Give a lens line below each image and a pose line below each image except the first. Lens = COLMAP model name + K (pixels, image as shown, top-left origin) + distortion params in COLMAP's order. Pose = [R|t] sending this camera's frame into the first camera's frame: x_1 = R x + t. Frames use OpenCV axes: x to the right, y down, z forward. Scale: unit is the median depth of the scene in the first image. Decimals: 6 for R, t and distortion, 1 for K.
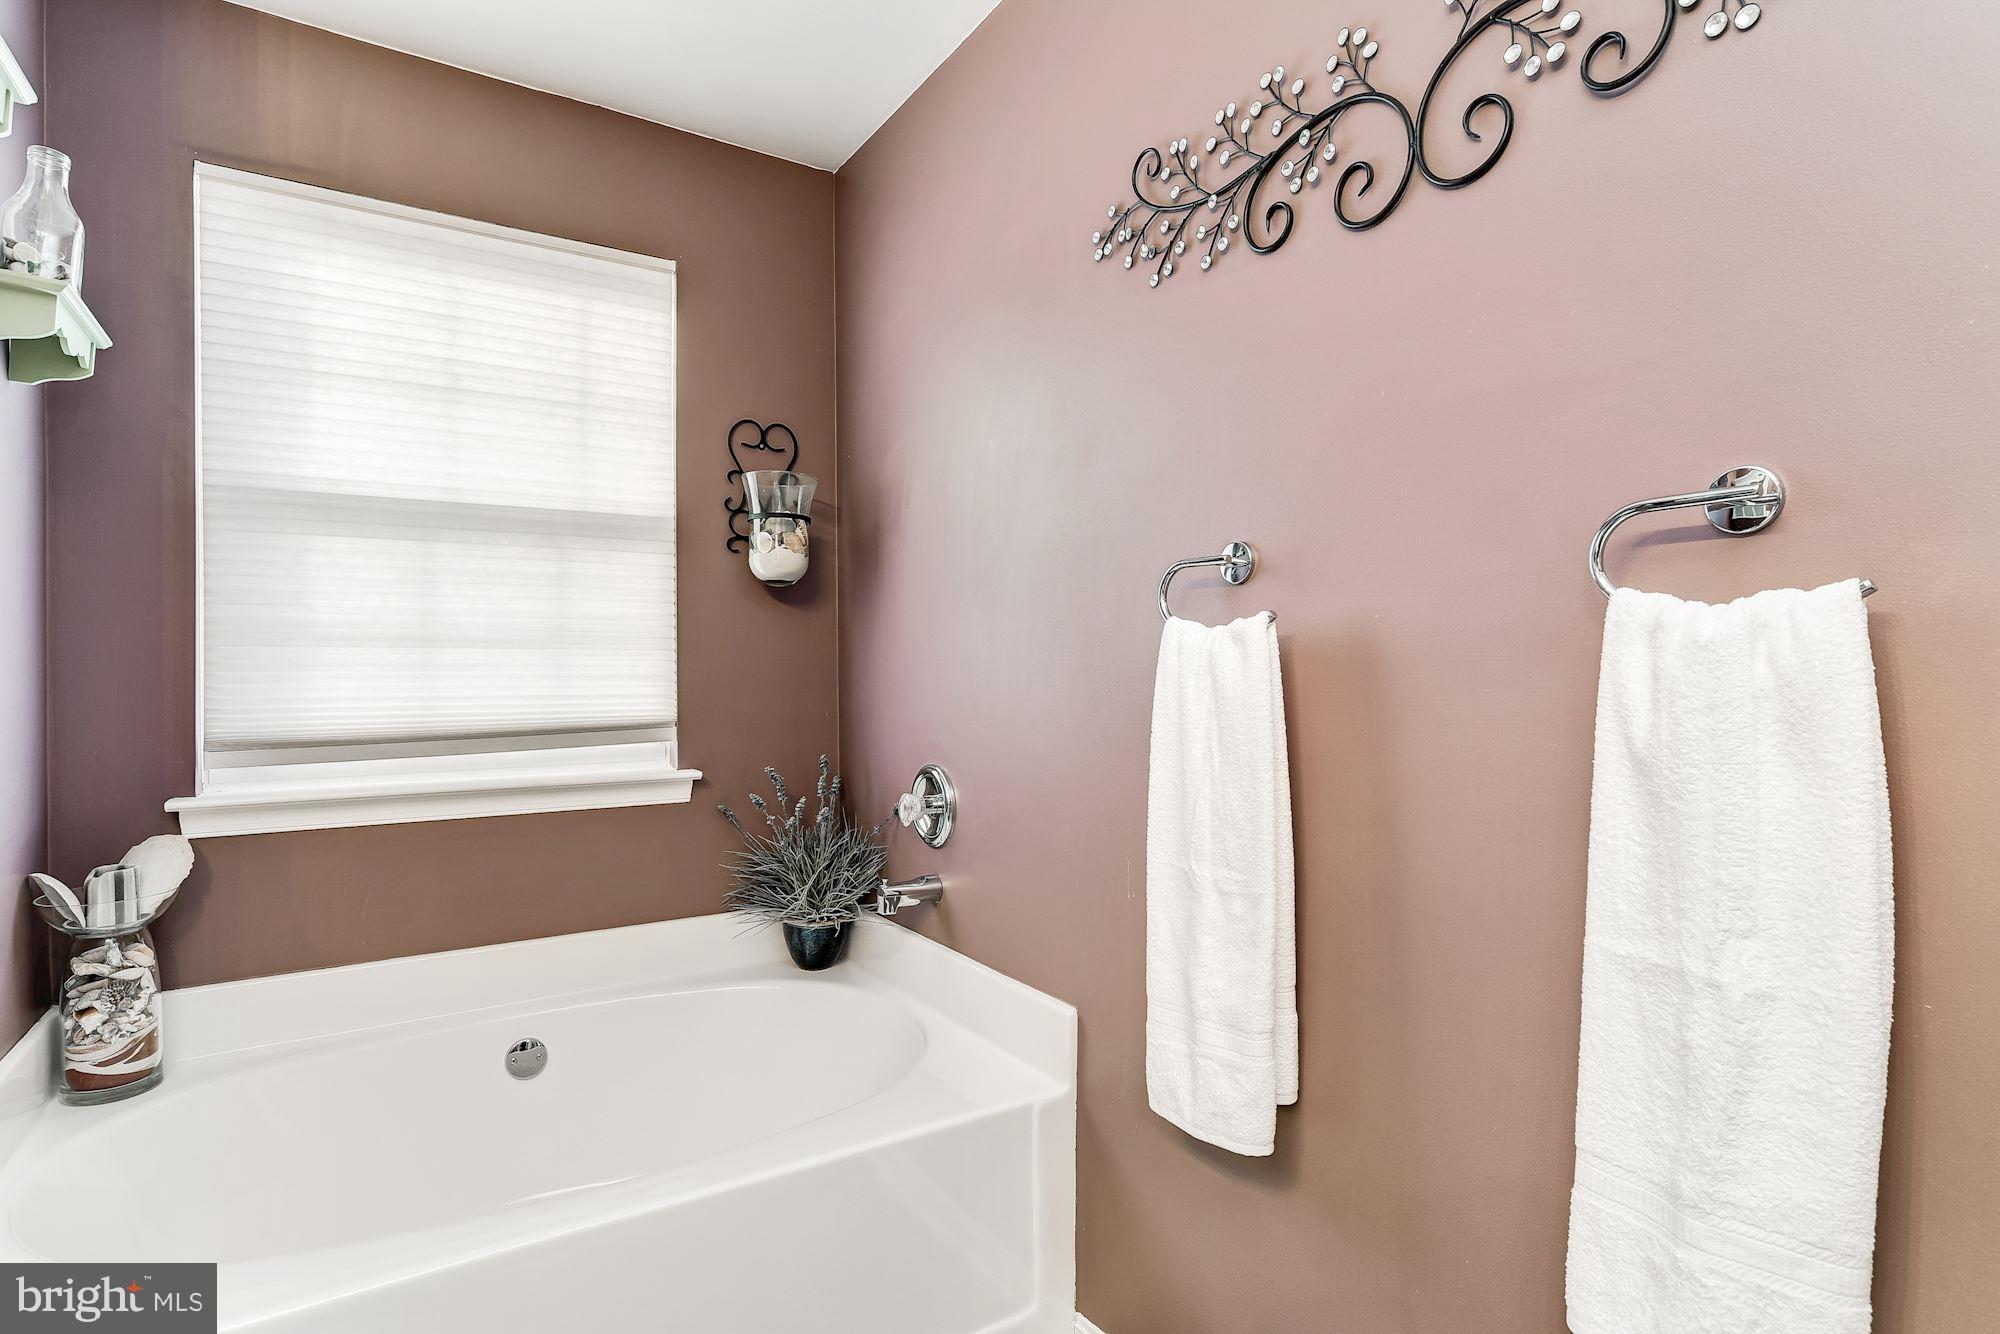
lens RADIAL K [[1009.9, 0, 1009.9], [0, 1009.9, 671.0], [0, 0, 1]] dist [-0.009707, 0.004262]
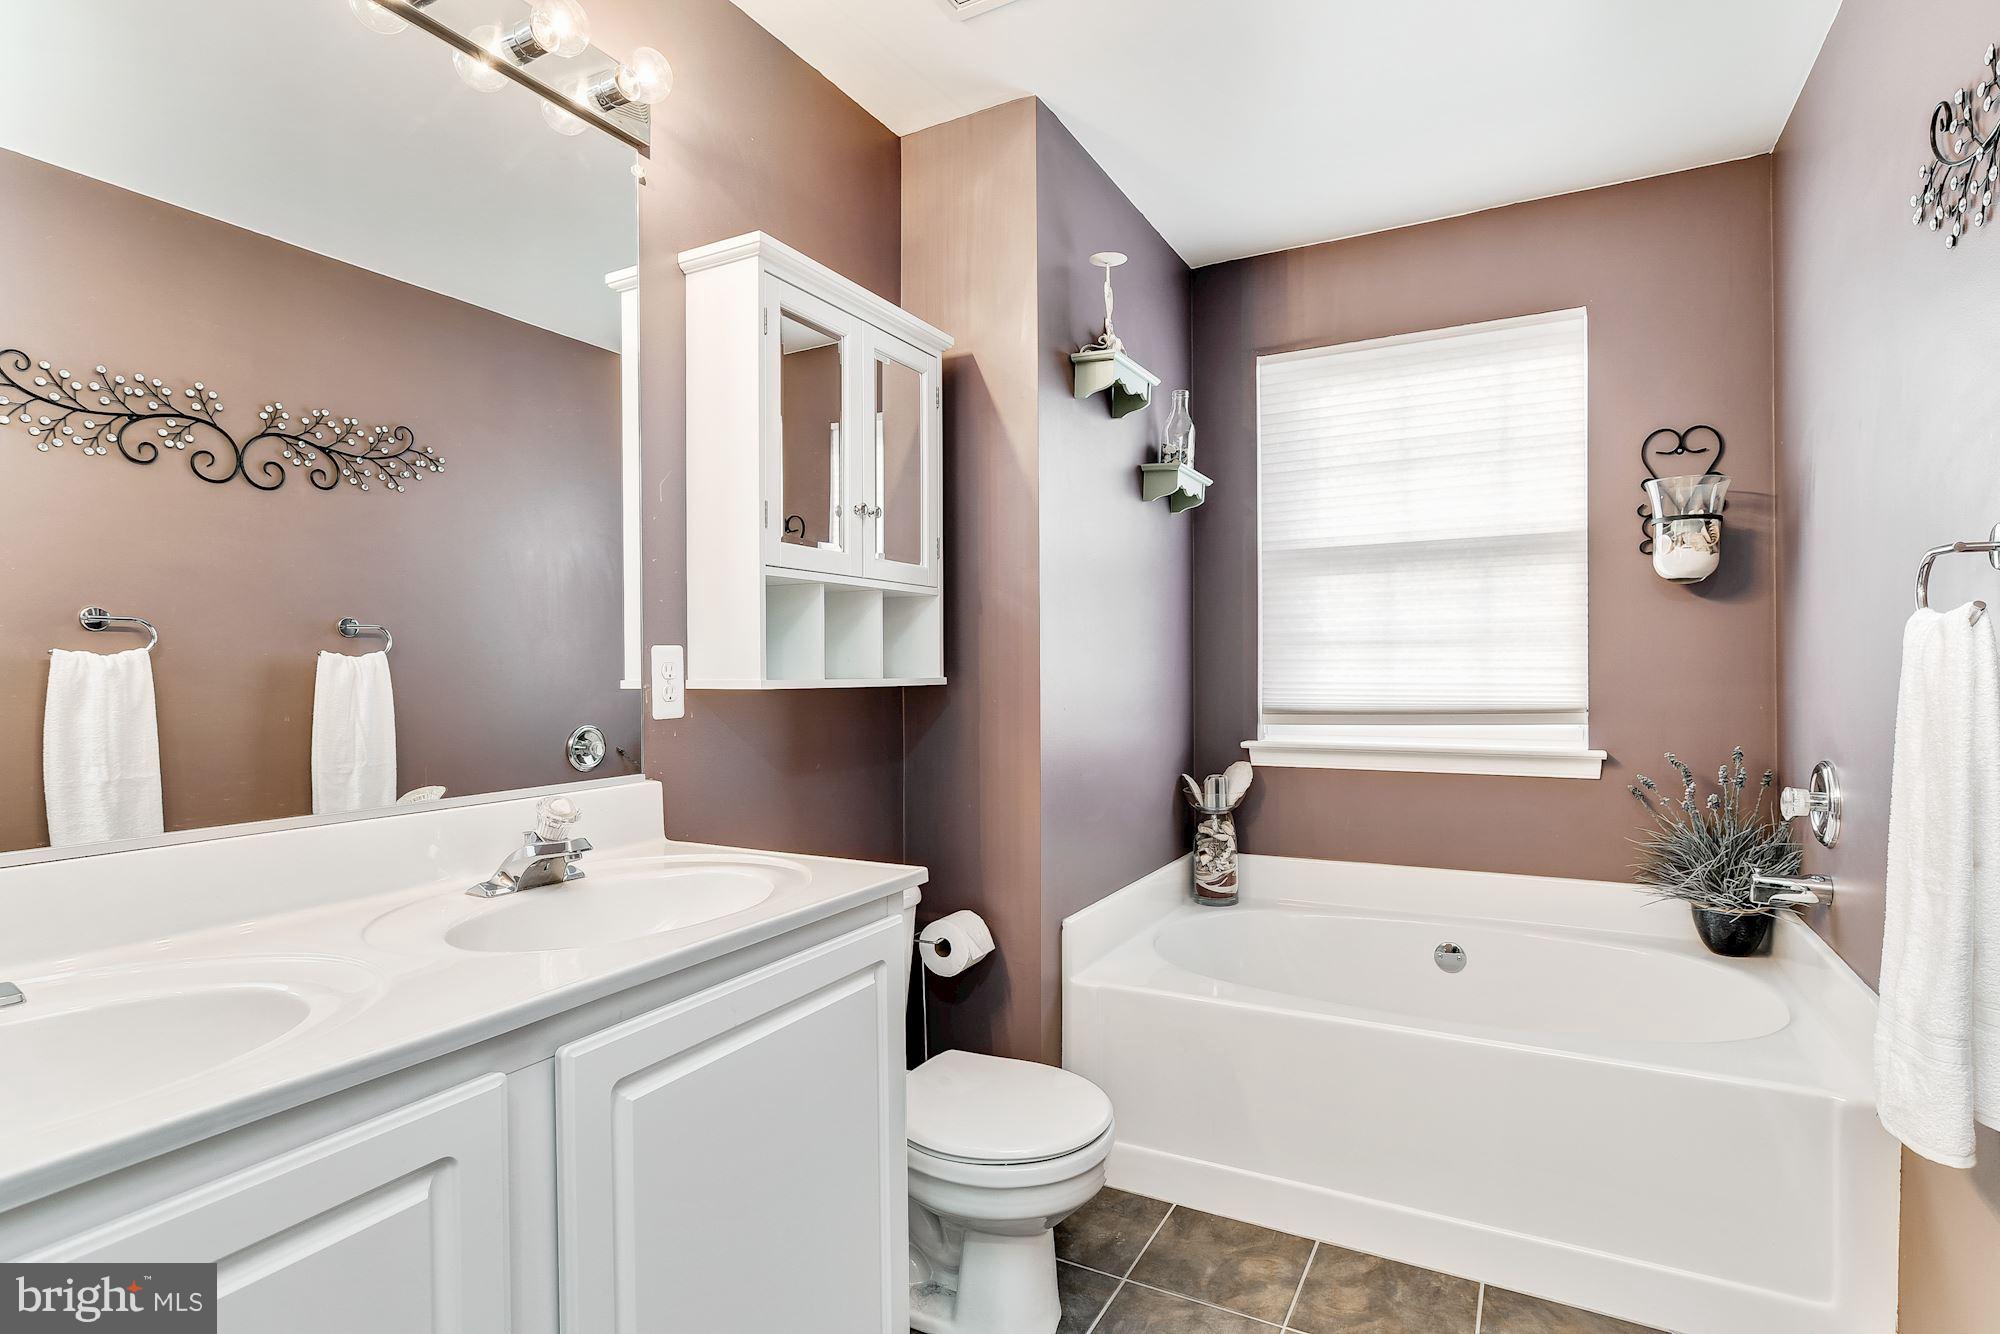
lens RADIAL K [[1009.9, 0, 997.0], [0, 1009.9, 672.3], [0, 0, 1]] dist [-0.009707, 0.004262]
pose [[0.478628, 0.004345, -0.878007, 0.399890], [0.004430, 0.999963, 0.007363, -0.002049], [0.878007, -0.007413, 0.478591, -0.156911]]
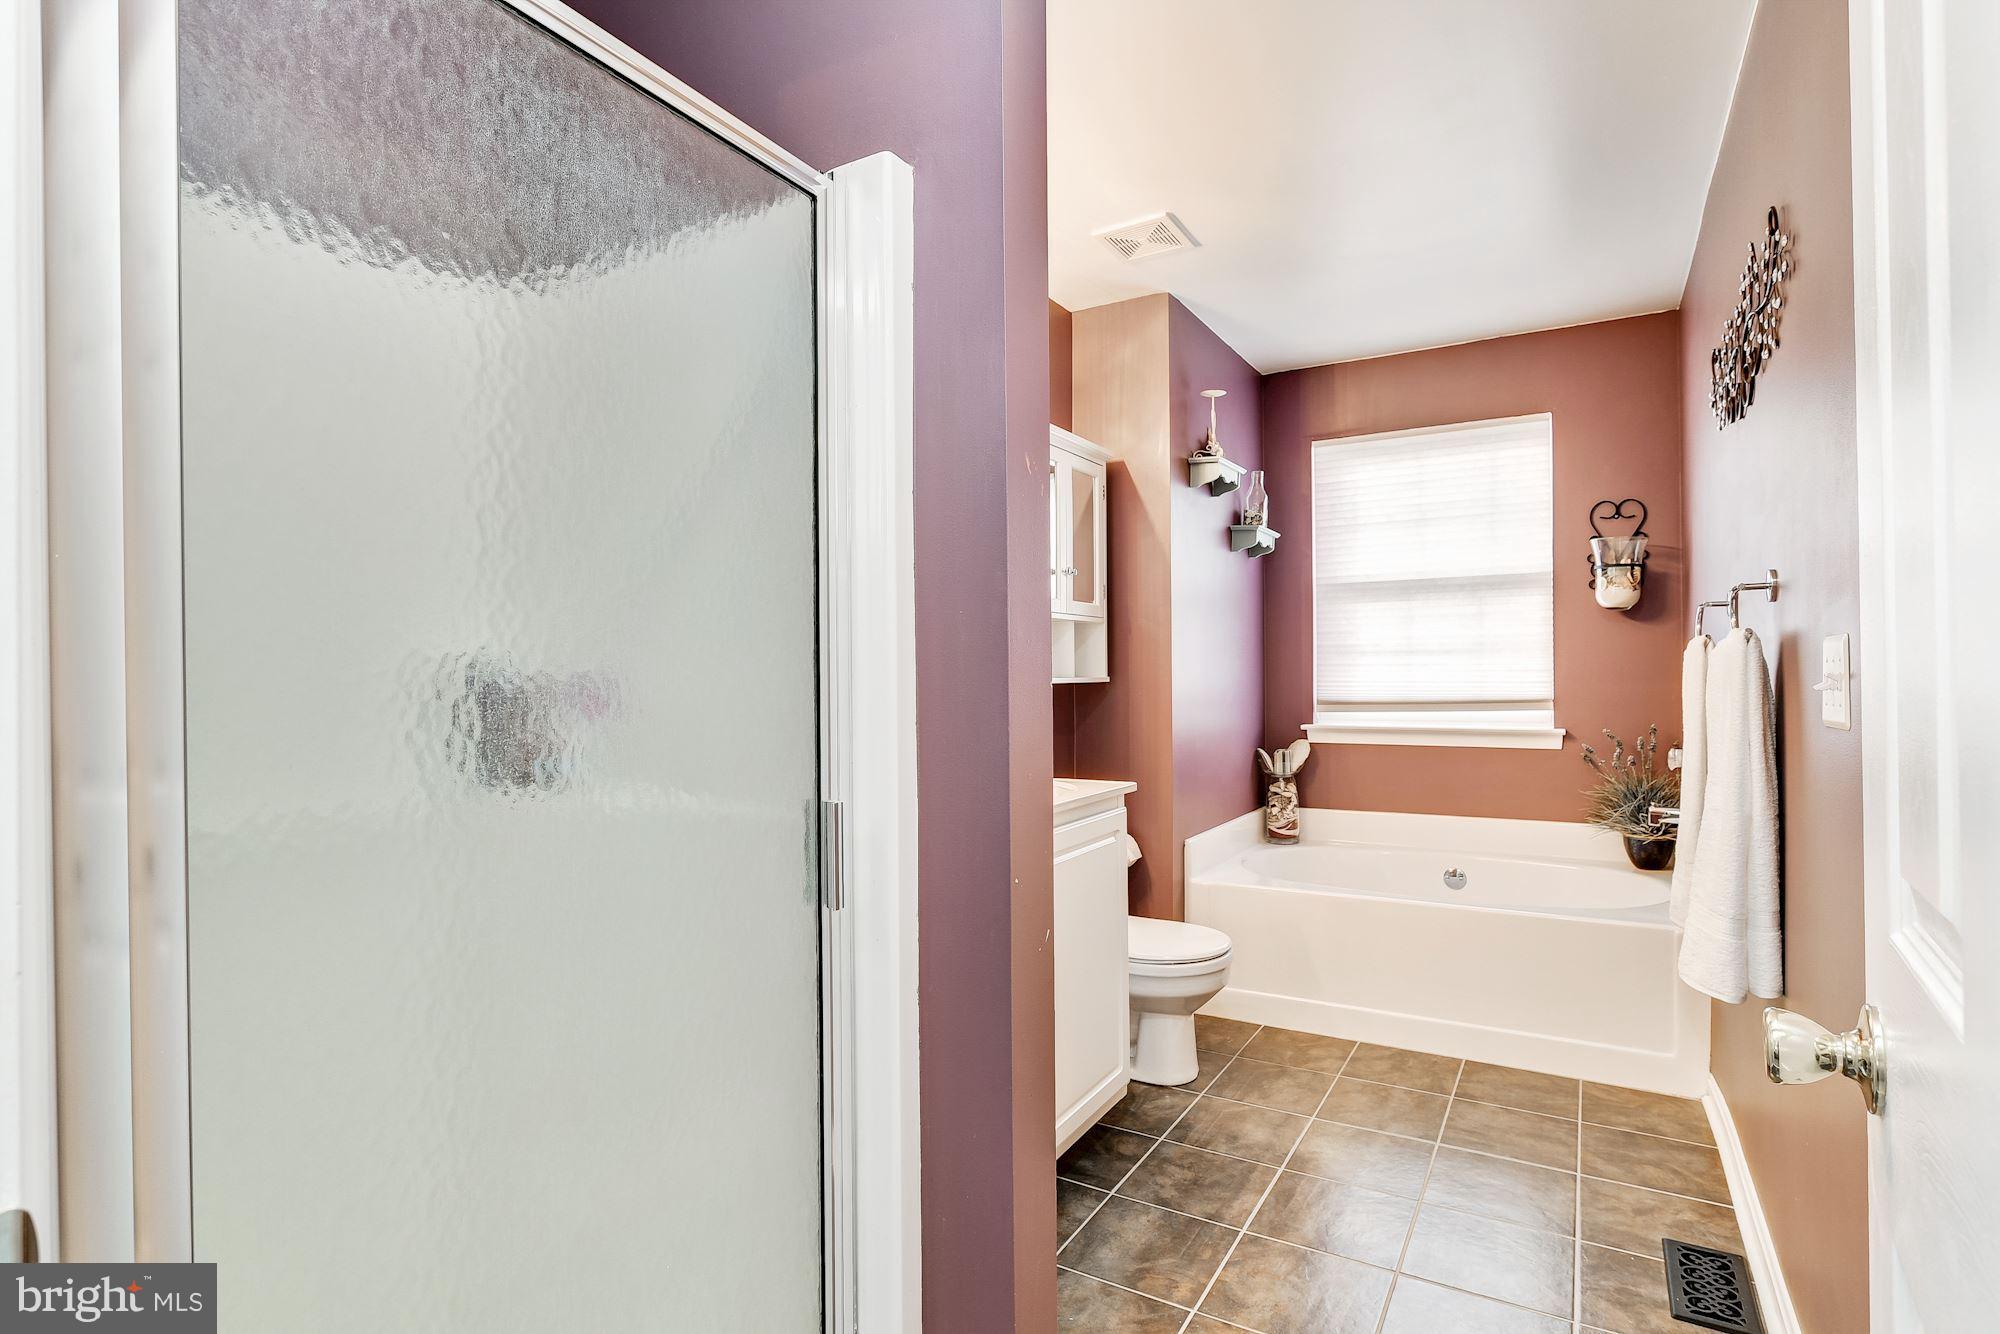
lens RADIAL K [[1009.9, 0, 998.7], [0, 1009.9, 673.0], [0, 0, 1]] dist [-0.009707, 0.004262]
pose [[0.447934, 0.001206, -0.894066, 0.800973], [0.006469, 0.999969, 0.004590, -0.004434], [0.894043, -0.007840, 0.447912, -0.574630]]
